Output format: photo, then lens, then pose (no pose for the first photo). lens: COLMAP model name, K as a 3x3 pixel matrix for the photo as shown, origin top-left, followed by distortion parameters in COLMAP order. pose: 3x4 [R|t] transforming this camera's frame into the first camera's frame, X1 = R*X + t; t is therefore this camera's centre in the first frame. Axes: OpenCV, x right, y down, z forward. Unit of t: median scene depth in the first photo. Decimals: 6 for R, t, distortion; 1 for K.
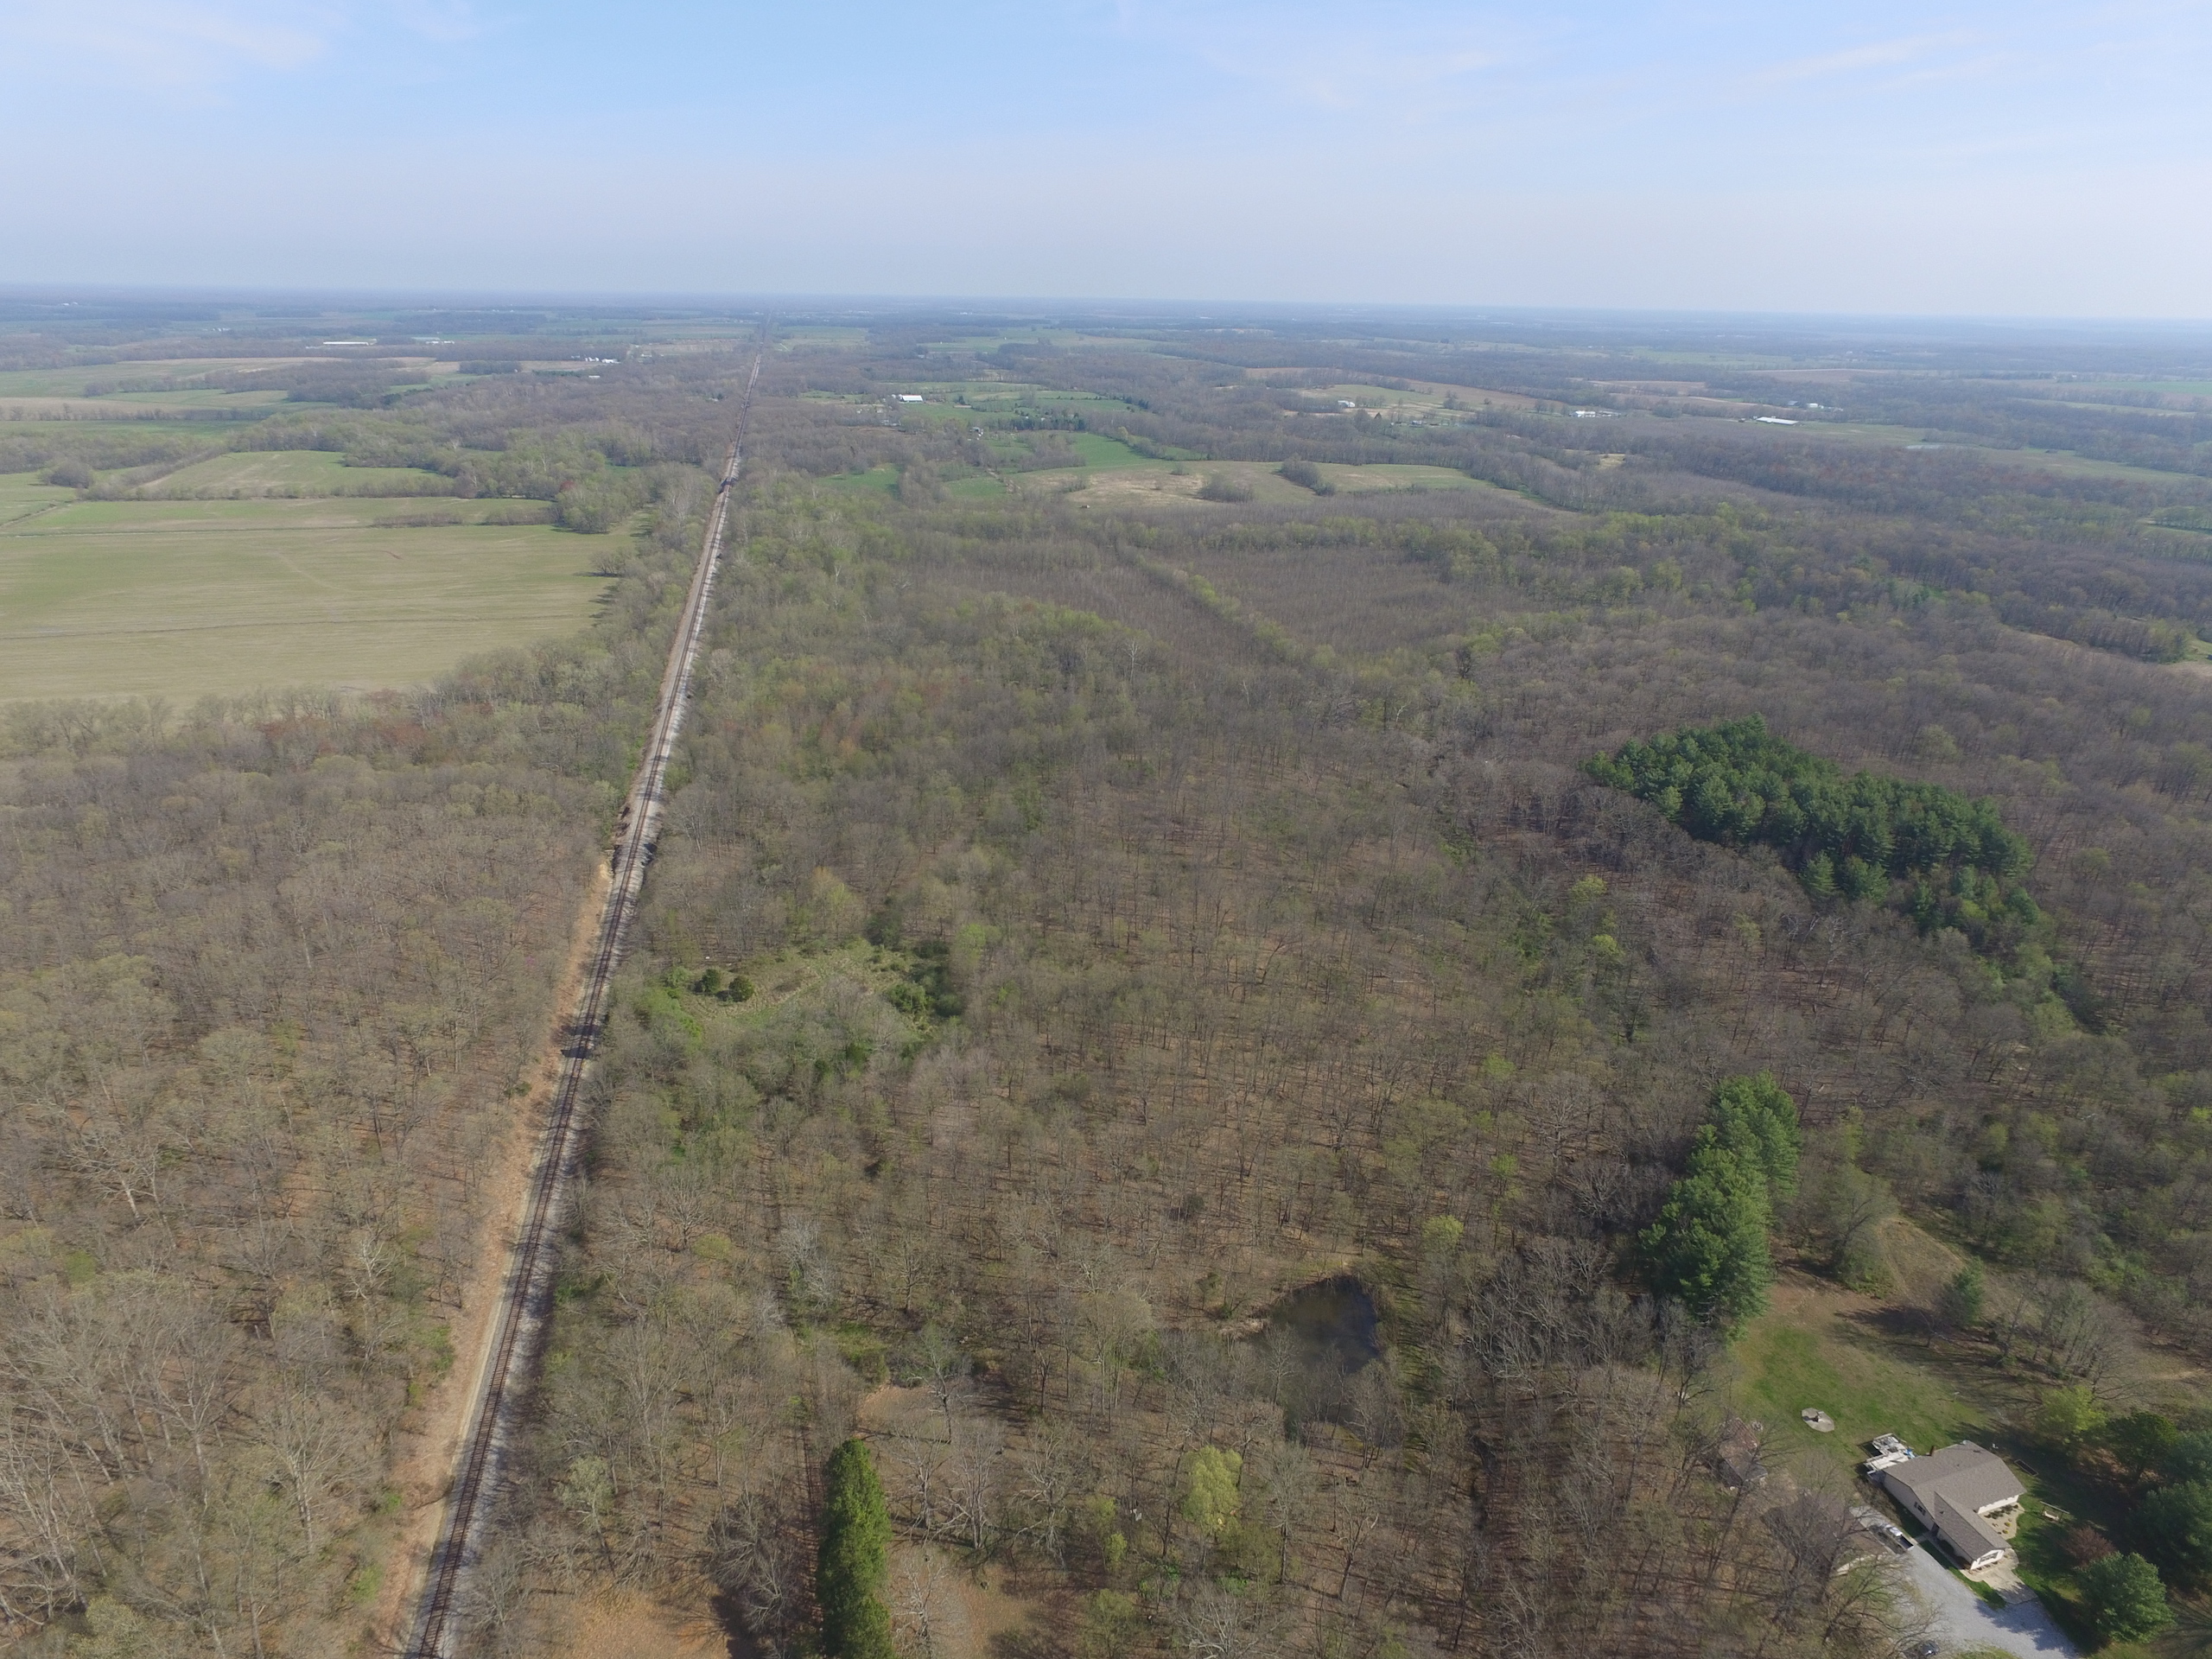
lens RADIAL K [[1279.9, 0, 1100.7], [0, 1279.9, 826.9], [0, 0, 1]] dist [-0.017487, 0.019060]
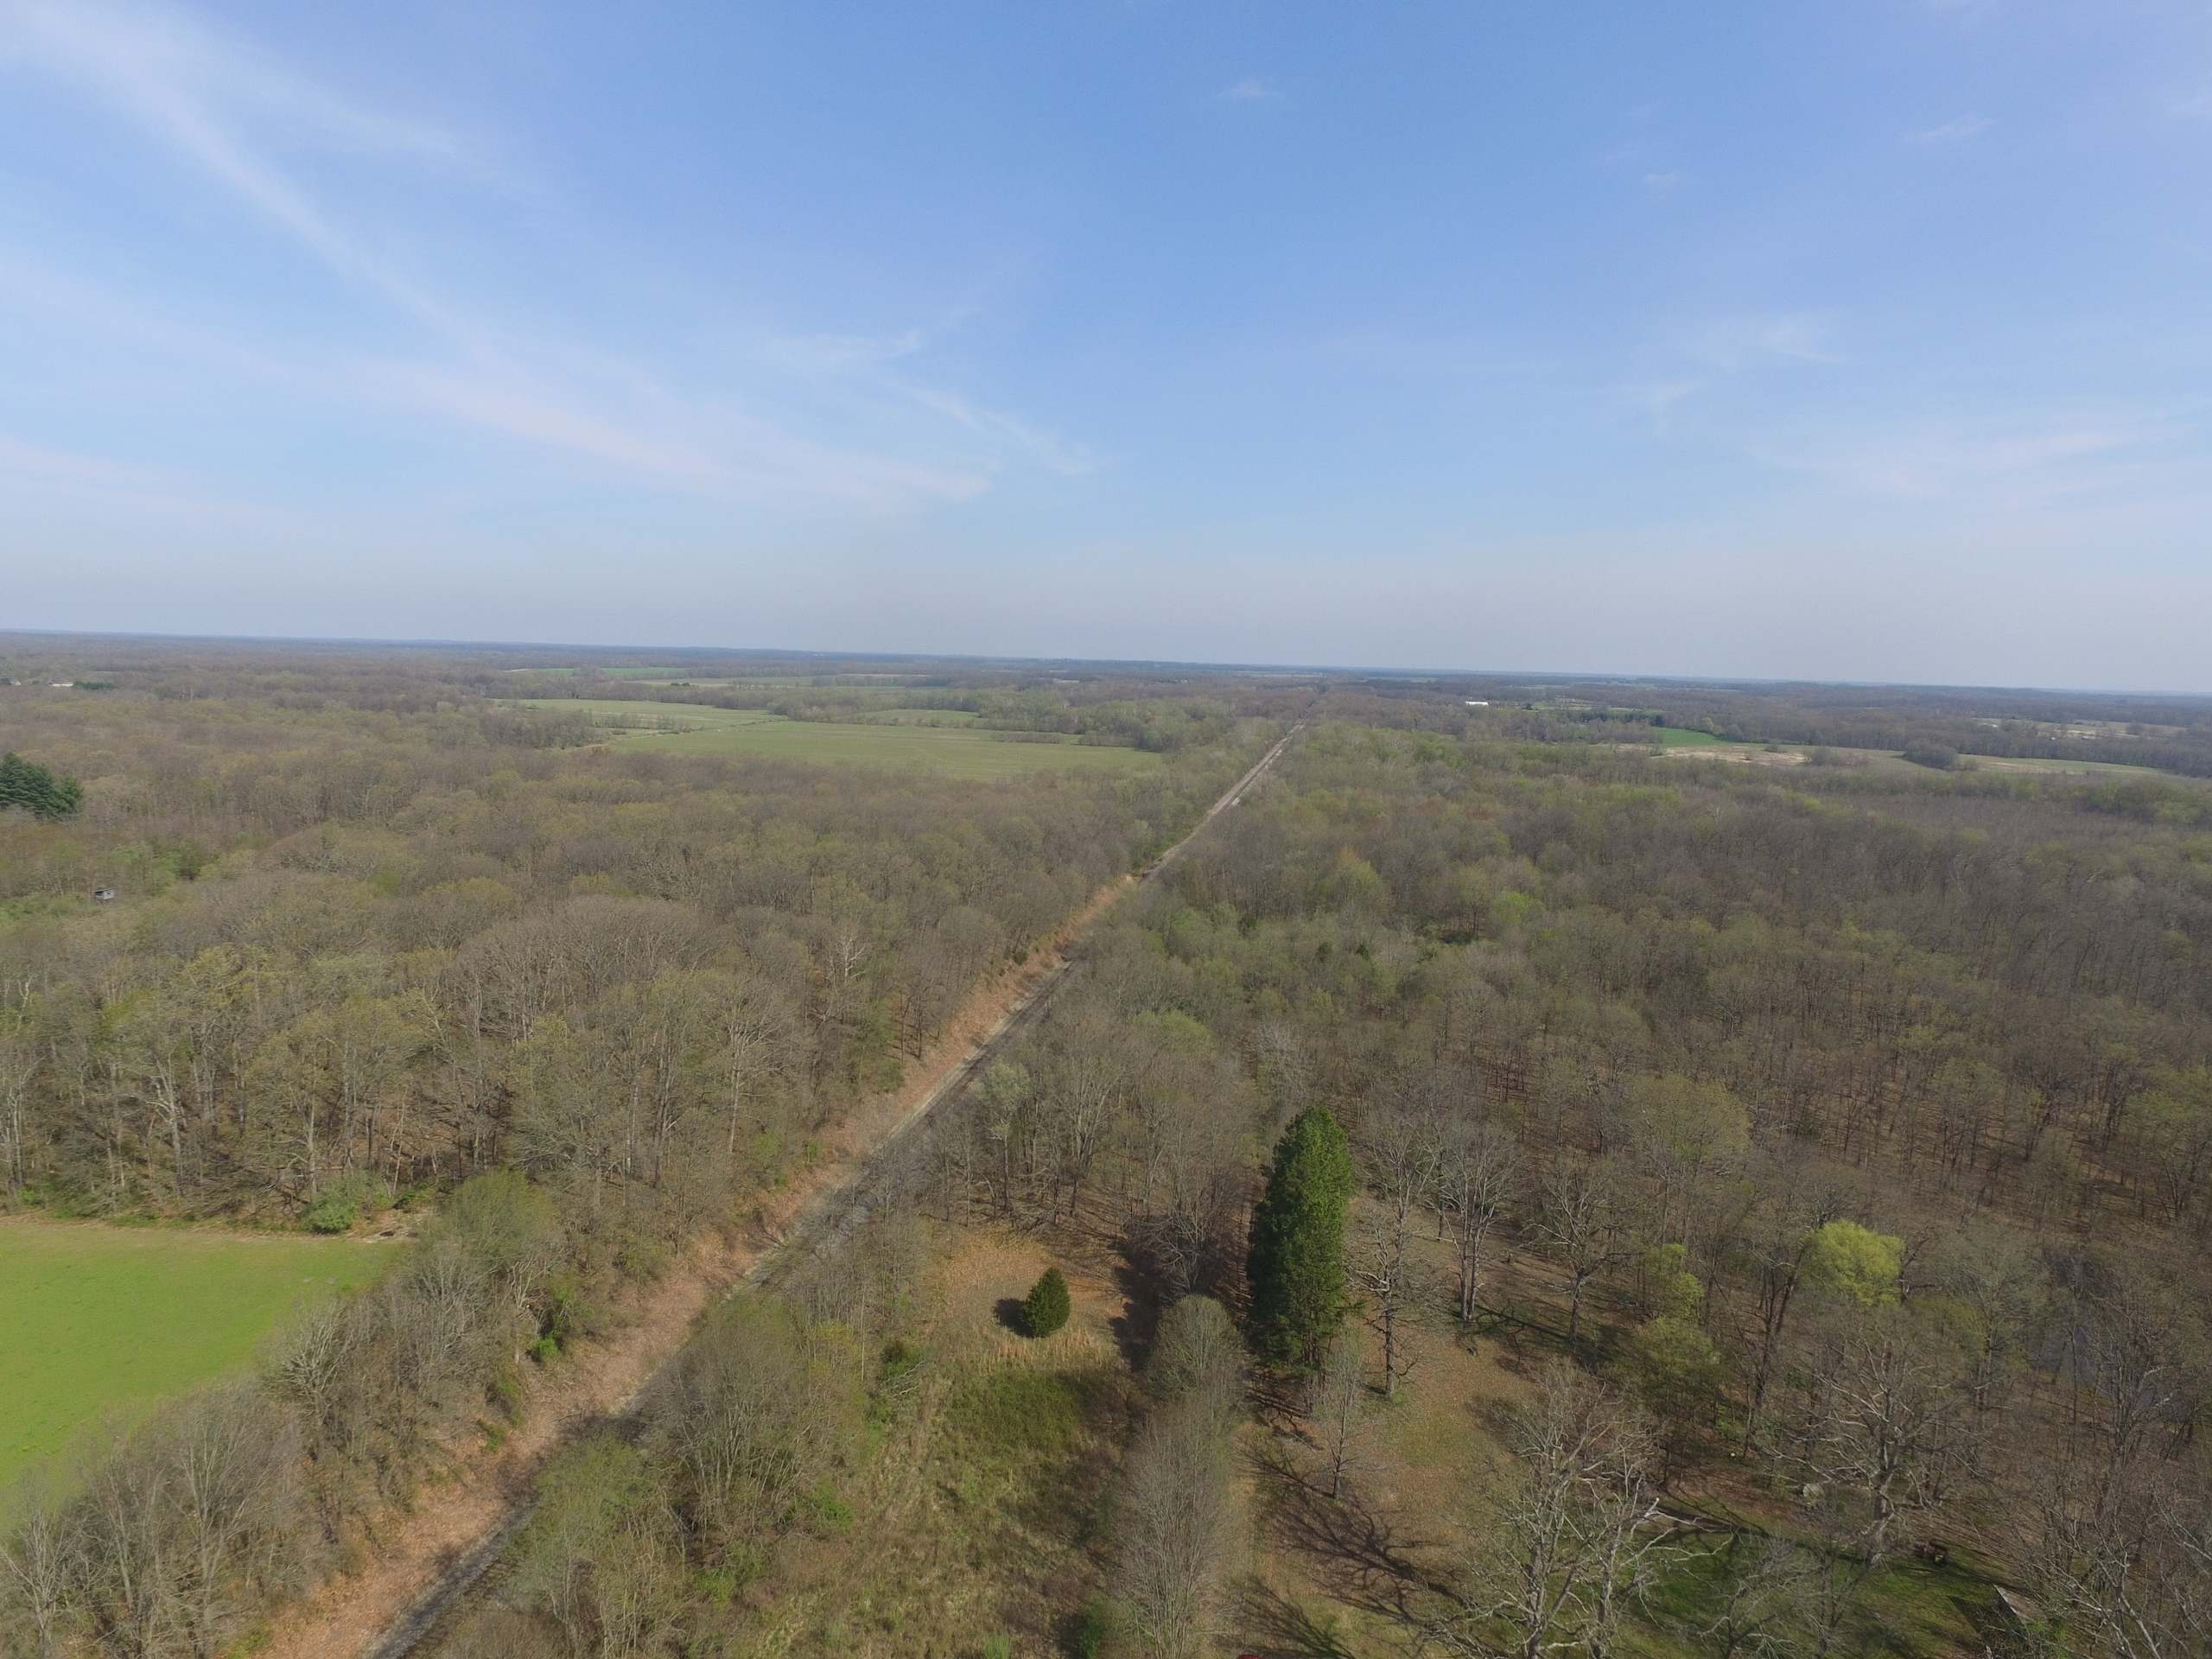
lens RADIAL K [[1276.9, 0, 1103.5], [0, 1276.9, 834.1], [0, 0, 1]] dist [-0.007127, 0.010979]
pose [[0.911397, 0.072548, -0.405084, -0.006011], [-0.176802, 0.957893, -0.226233, 0.249324], [0.371614, 0.277808, 0.885847, 0.106110]]
